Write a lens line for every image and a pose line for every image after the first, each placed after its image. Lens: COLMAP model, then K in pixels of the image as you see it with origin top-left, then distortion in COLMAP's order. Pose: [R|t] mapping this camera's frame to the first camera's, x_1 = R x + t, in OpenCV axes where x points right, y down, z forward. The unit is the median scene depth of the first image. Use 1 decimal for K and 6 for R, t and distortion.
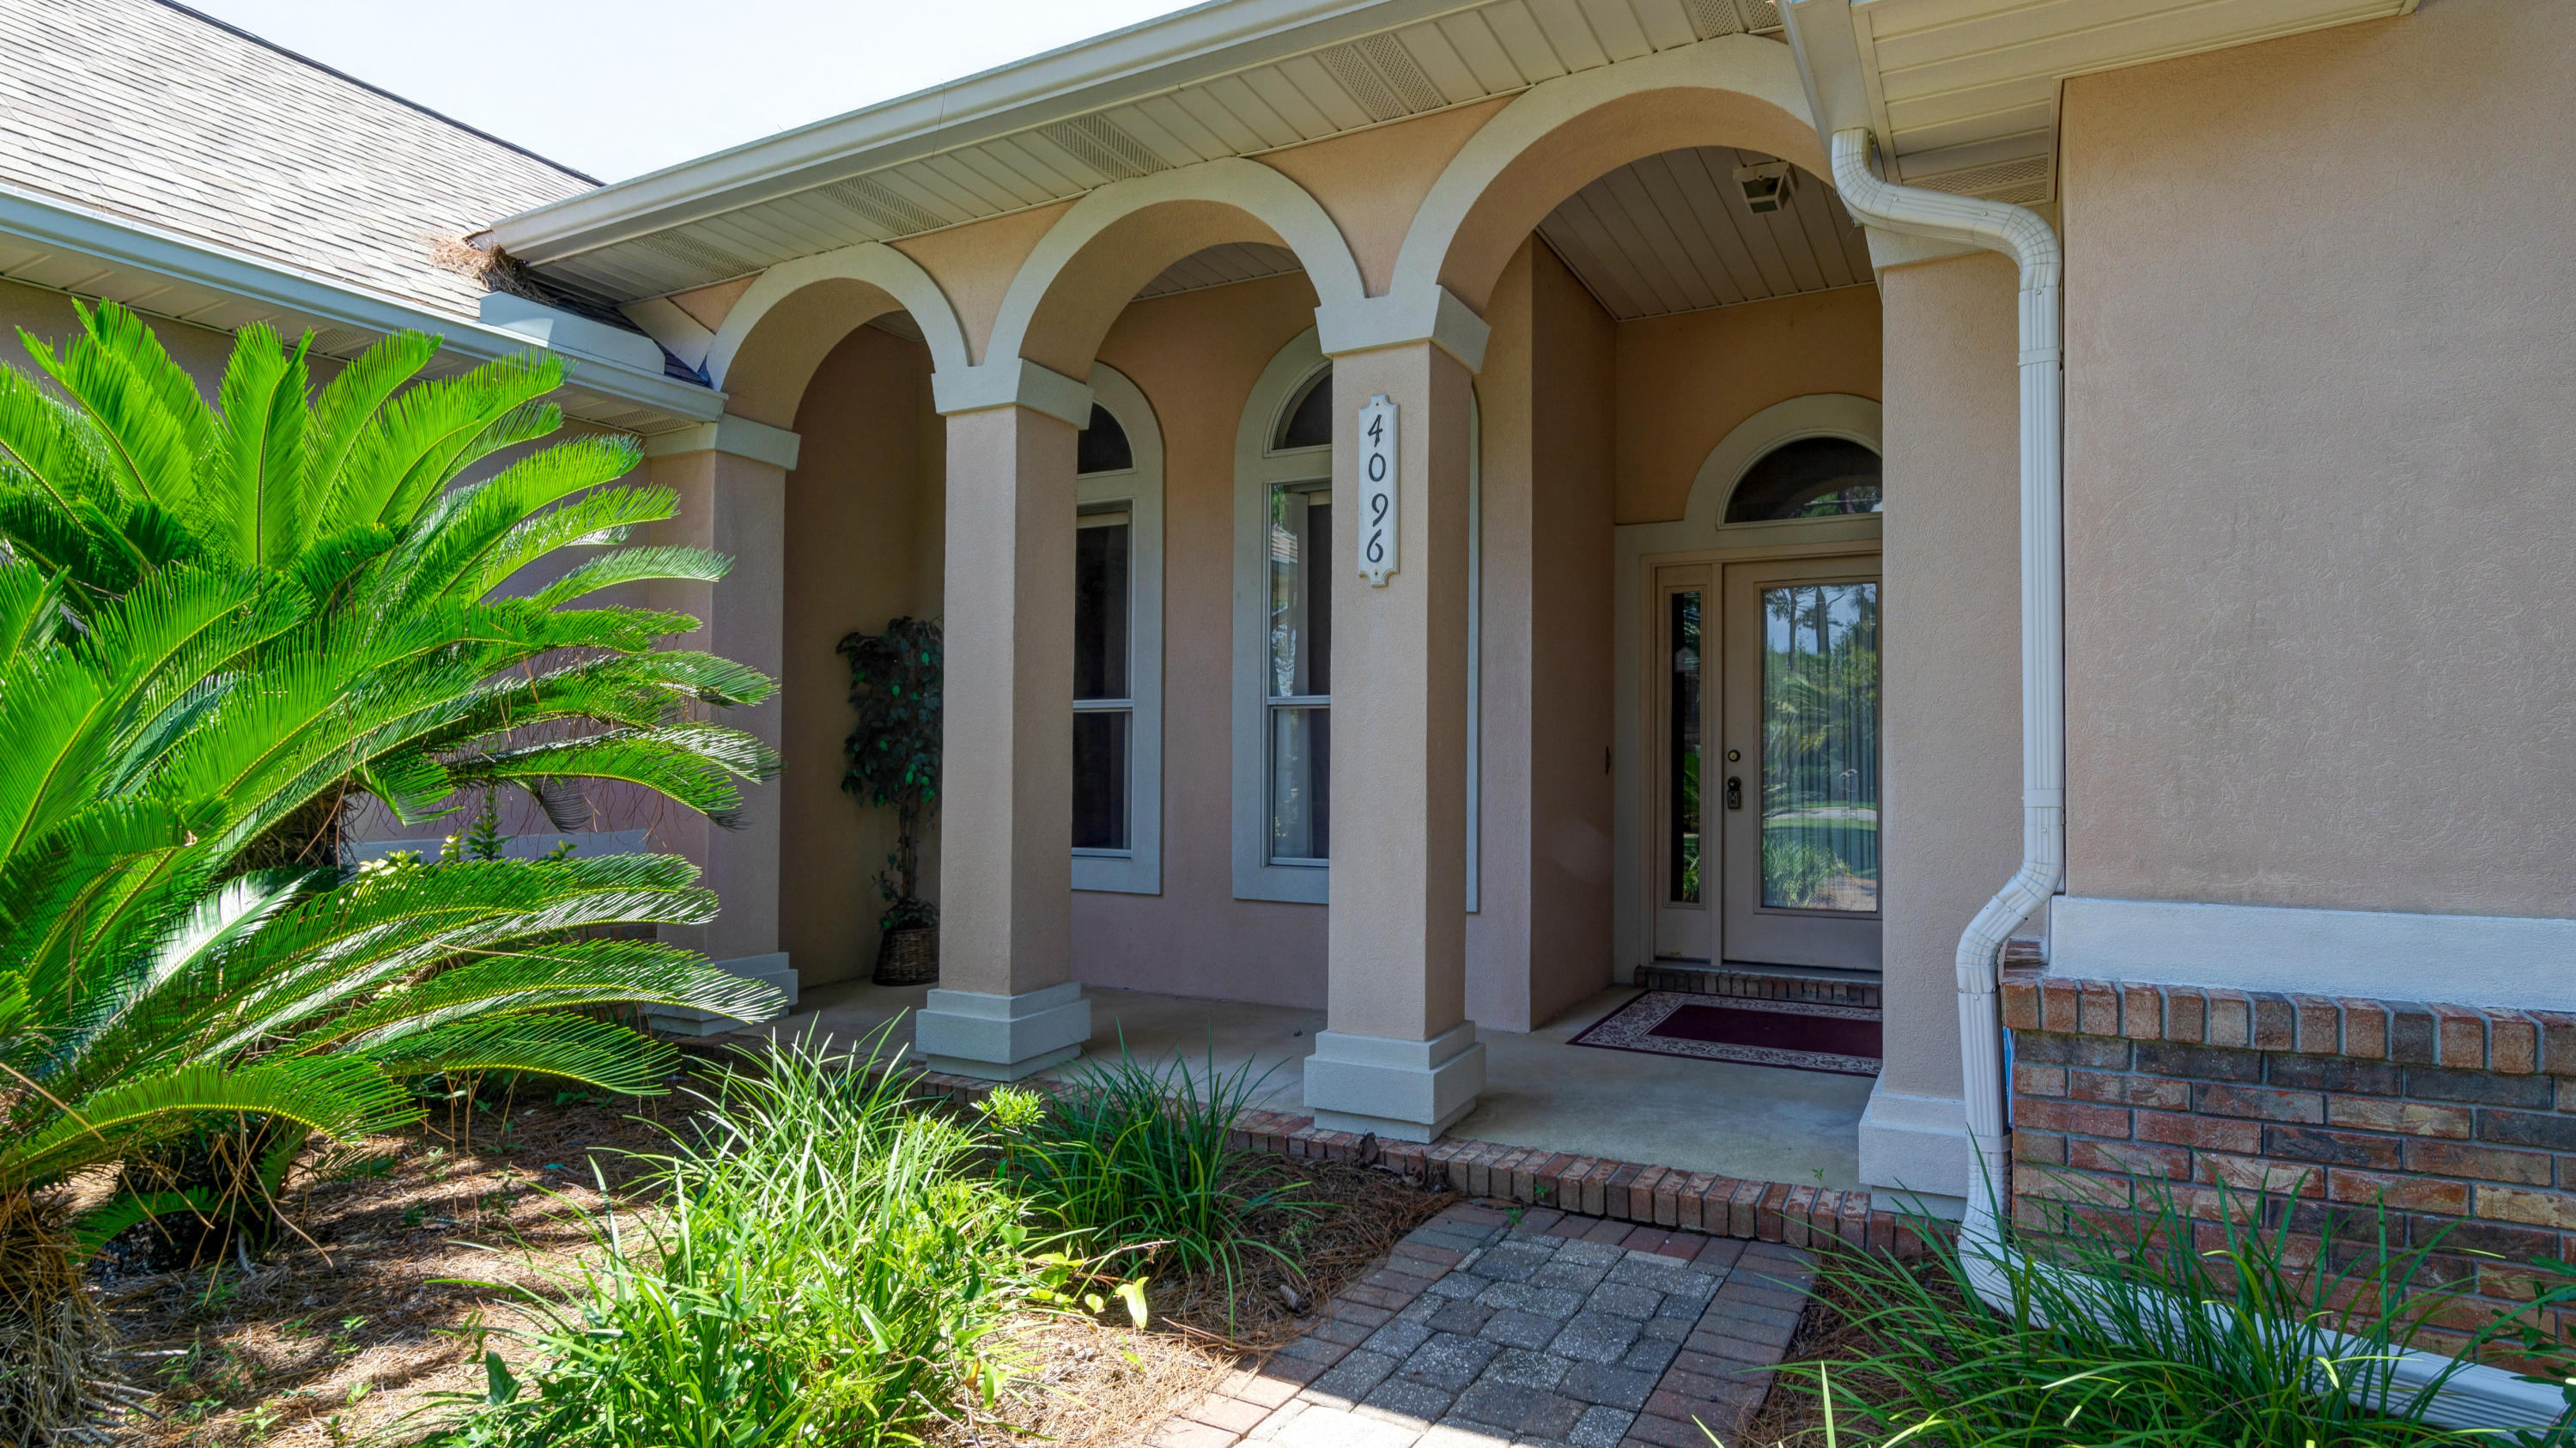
lens RADIAL K [[1344.2, 0, 1278.9], [0, 1344.2, 783.4], [0, 0, 1]] dist [-0.007735, -0.001745]
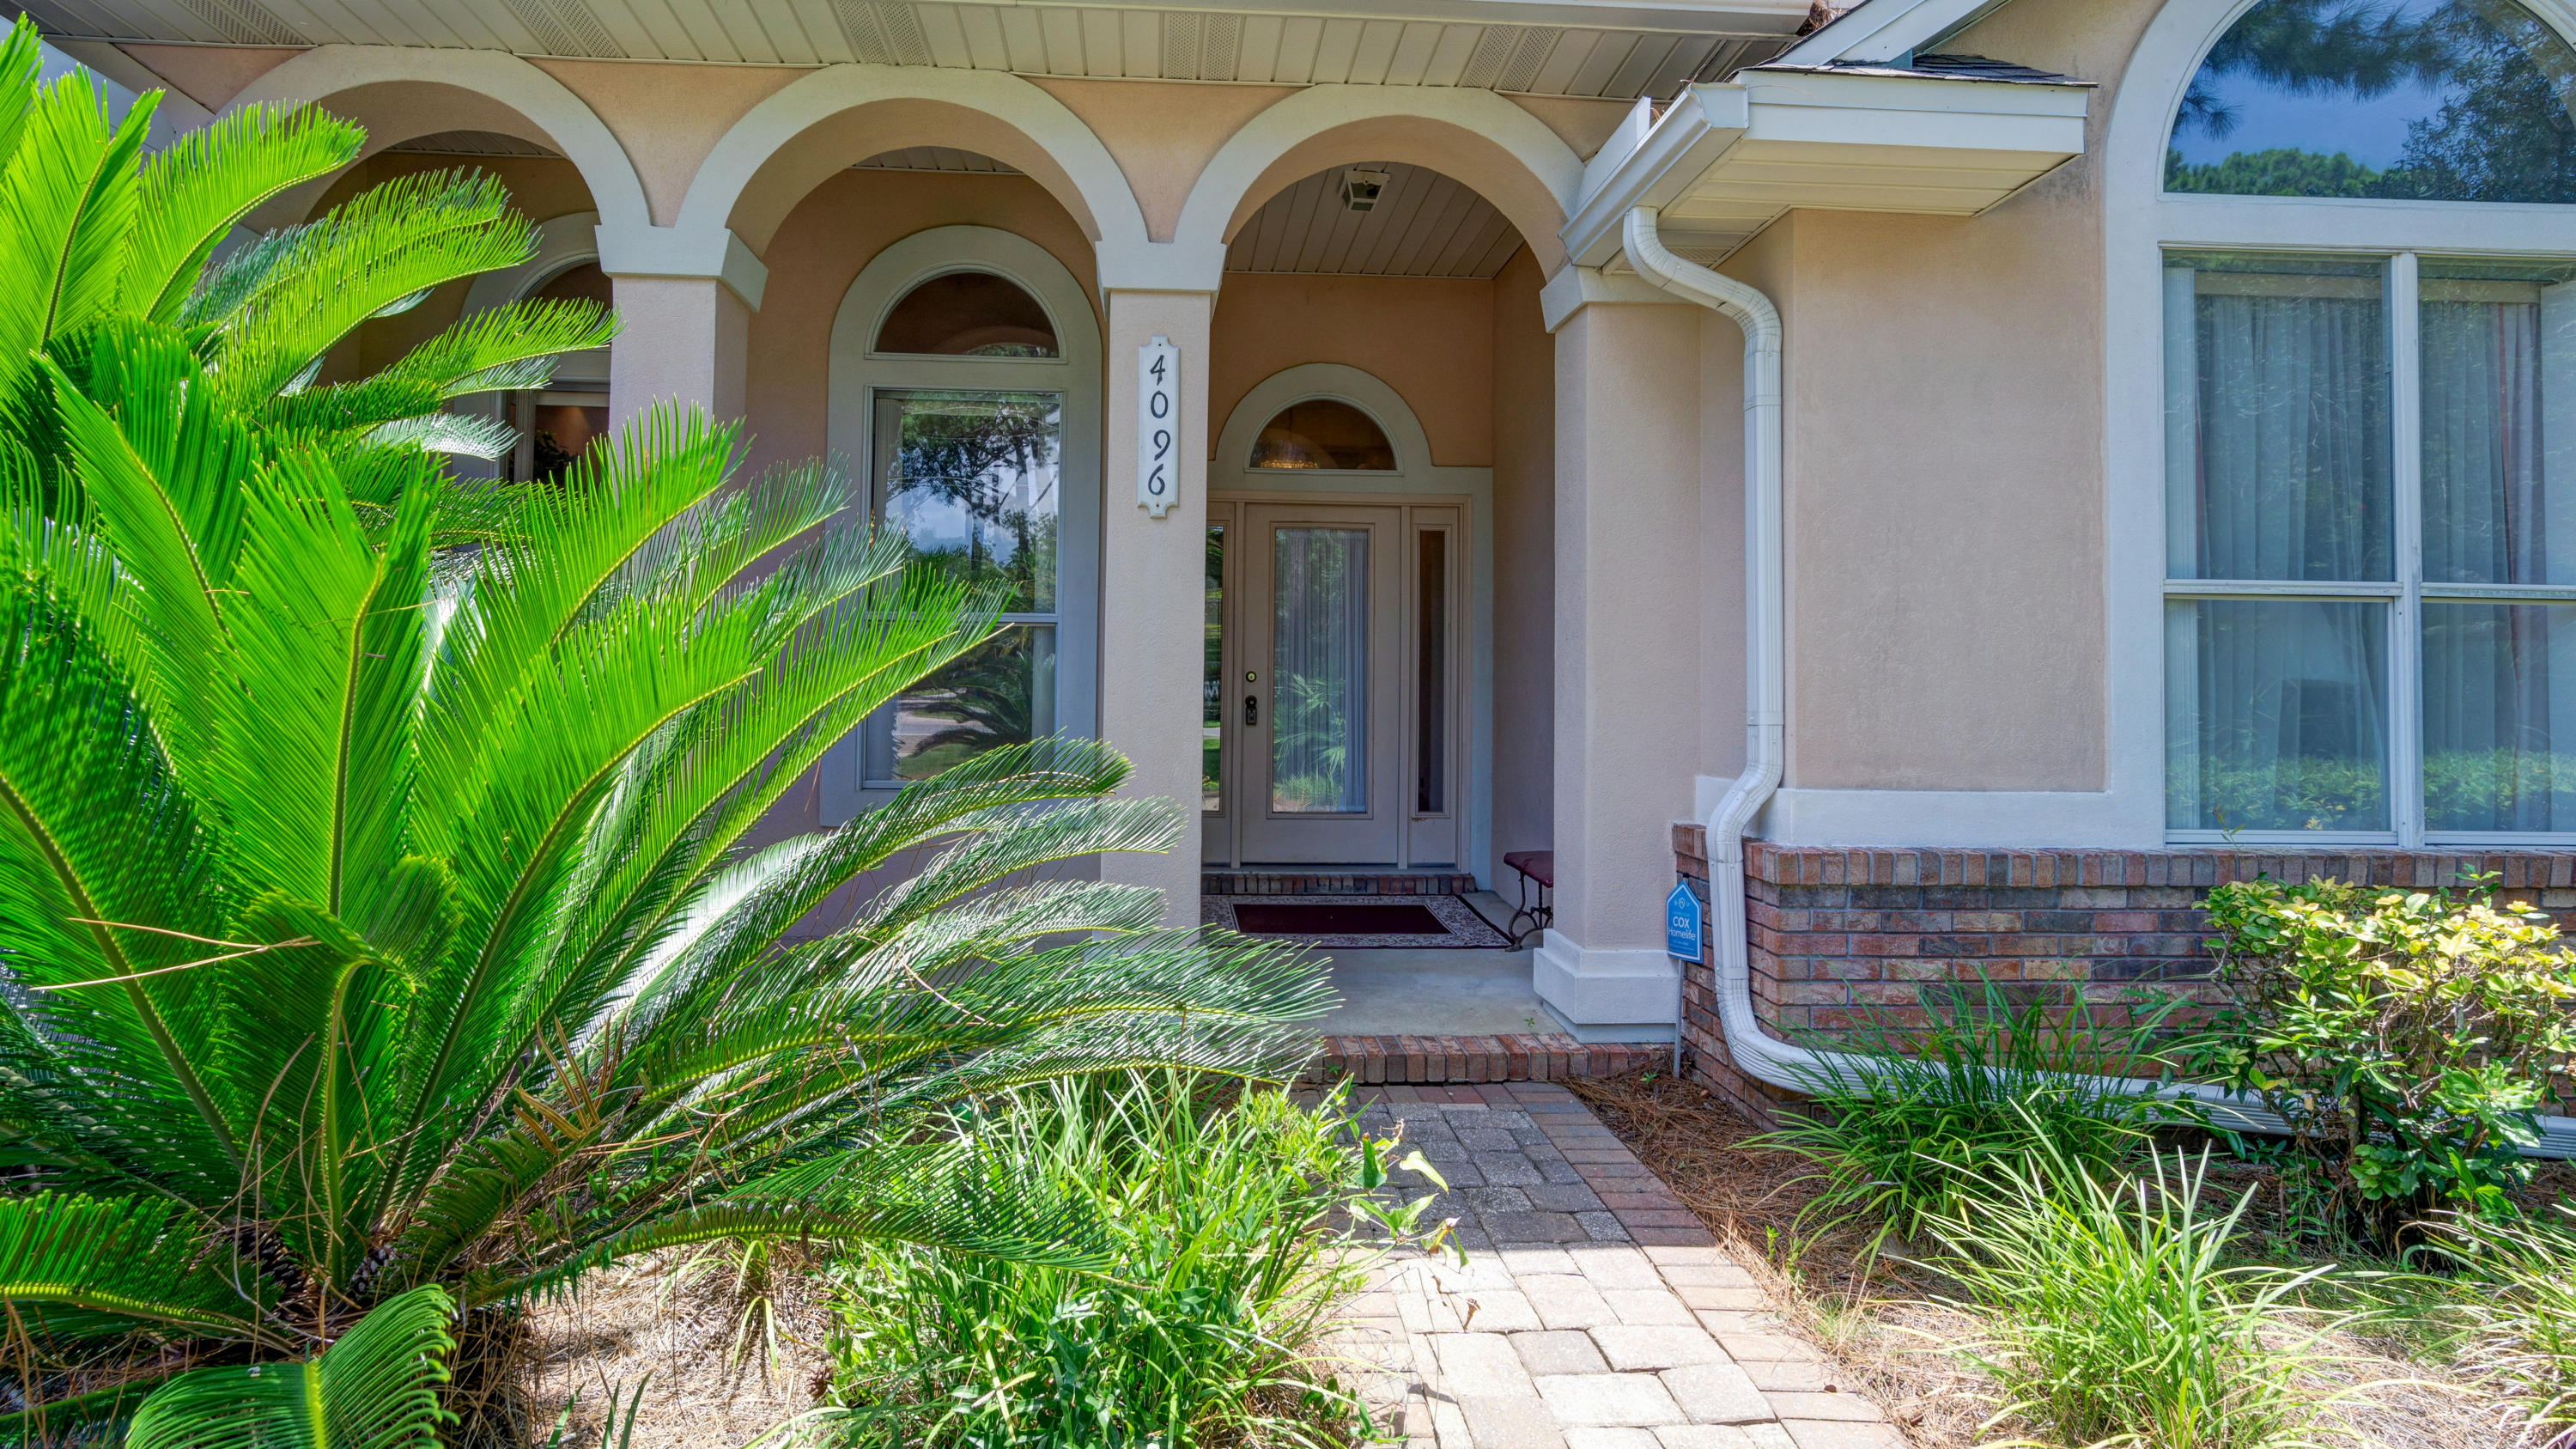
lens RADIAL K [[1223.2, 0, 1288.0], [0, 1223.2, 724.5], [0, 0, 1]] dist [-0.031326, 0.000027]
pose [[0.848186, 0.002856, 0.529691, -0.551857], [-0.005642, 0.999977, 0.003643, 0.017310], [-0.529669, -0.006078, 0.848183, 0.216364]]
